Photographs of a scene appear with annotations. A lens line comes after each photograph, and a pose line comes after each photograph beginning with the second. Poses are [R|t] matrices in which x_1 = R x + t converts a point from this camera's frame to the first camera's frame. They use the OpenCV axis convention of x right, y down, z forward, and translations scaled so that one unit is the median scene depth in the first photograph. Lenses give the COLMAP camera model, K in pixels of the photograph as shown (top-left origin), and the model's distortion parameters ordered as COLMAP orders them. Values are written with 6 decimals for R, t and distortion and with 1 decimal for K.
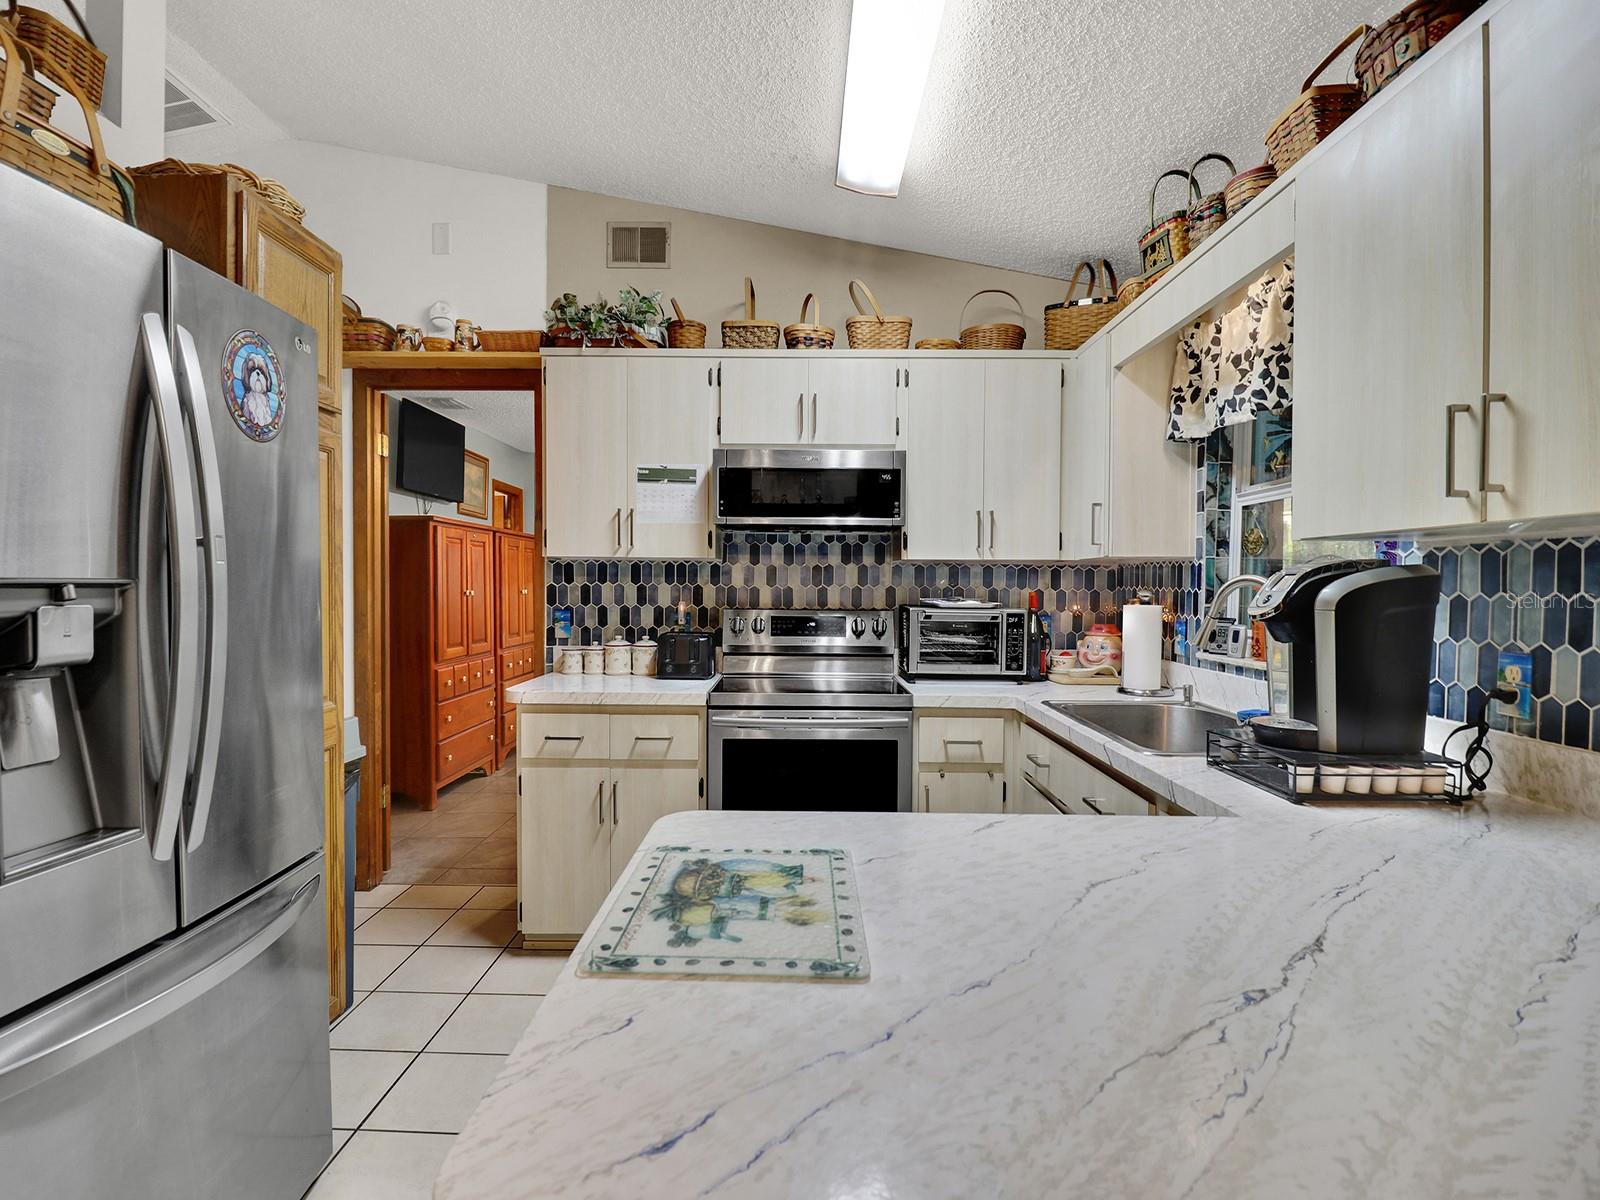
lens RADIAL K [[755.7, 0, 794.7], [0, 755.7, 596.7], [0, 0, 1]] dist [-0.000458, -0.009732]
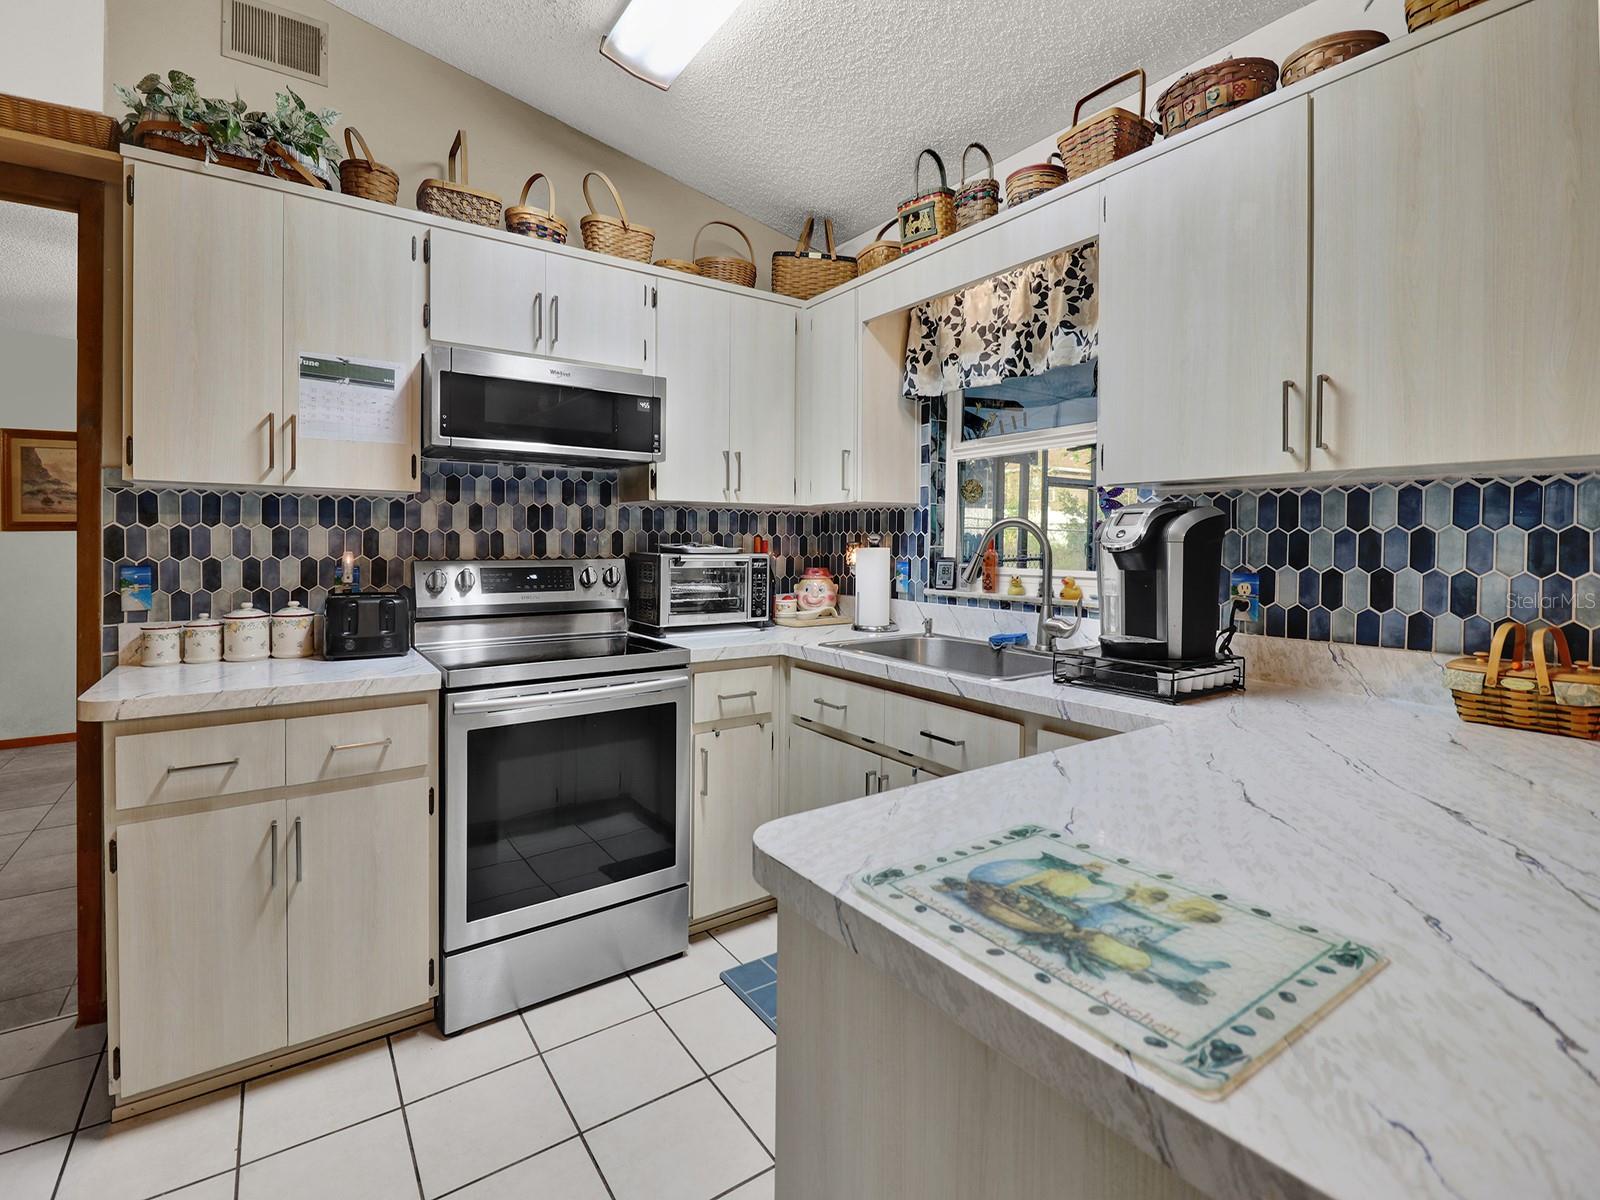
lens RADIAL K [[755.7, 0, 802.5], [0, 755.7, 548.9], [0, 0, 1]] dist [-0.000458, -0.009732]
pose [[0.814272, -0.010876, 0.580382, -0.257945], [0.012454, 0.999922, 0.001264, 0.010564], [-0.580350, 0.006199, 0.814344, 0.191951]]
